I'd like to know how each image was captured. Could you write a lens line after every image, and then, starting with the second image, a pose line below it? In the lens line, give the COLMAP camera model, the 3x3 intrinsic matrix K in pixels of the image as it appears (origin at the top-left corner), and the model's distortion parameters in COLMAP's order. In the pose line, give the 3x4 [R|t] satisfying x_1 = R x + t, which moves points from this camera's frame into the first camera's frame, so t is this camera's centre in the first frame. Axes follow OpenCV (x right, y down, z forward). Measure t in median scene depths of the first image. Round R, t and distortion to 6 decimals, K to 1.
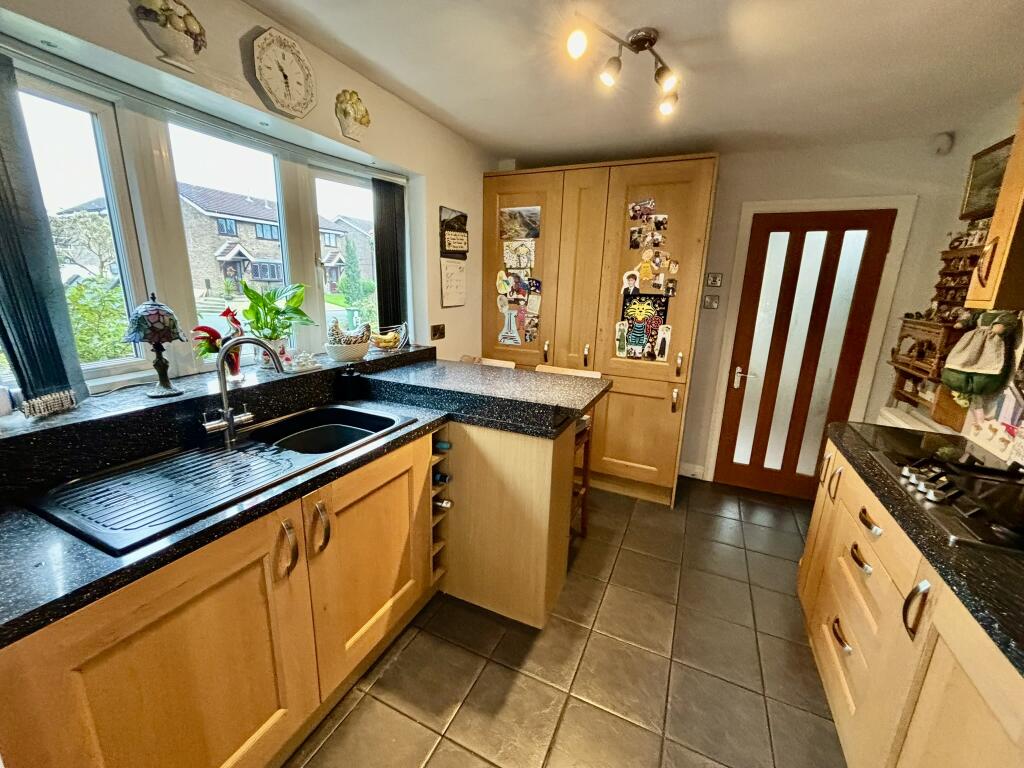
lens RADIAL K [[415.1, 0, 508.7], [0, 415.1, 382.2], [0, 0, 1]] dist [-0.004266, 0.000206]
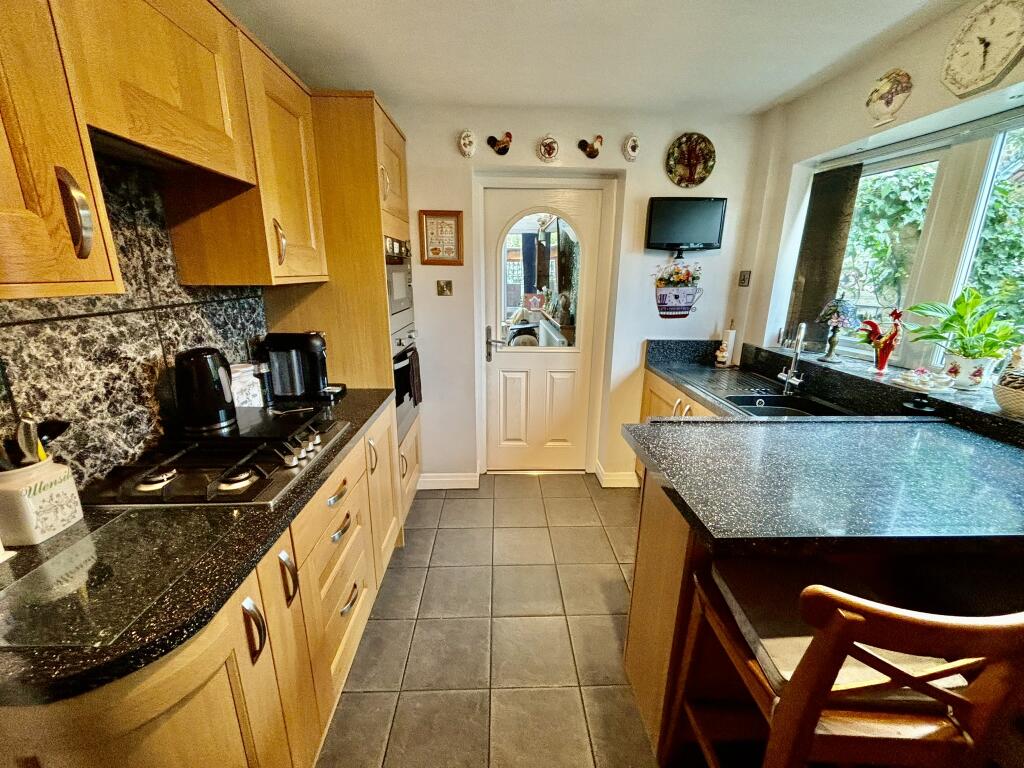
lens RADIAL K [[415.1, 0, 508.7], [0, 415.1, 382.2], [0, 0, 1]] dist [-0.004266, 0.000206]
pose [[-0.891136, 0.081564, -0.446345, 0.619996], [-0.138839, 0.887509, 0.439375, -0.286397], [0.431973, 0.453513, -0.779567, 1.242010]]
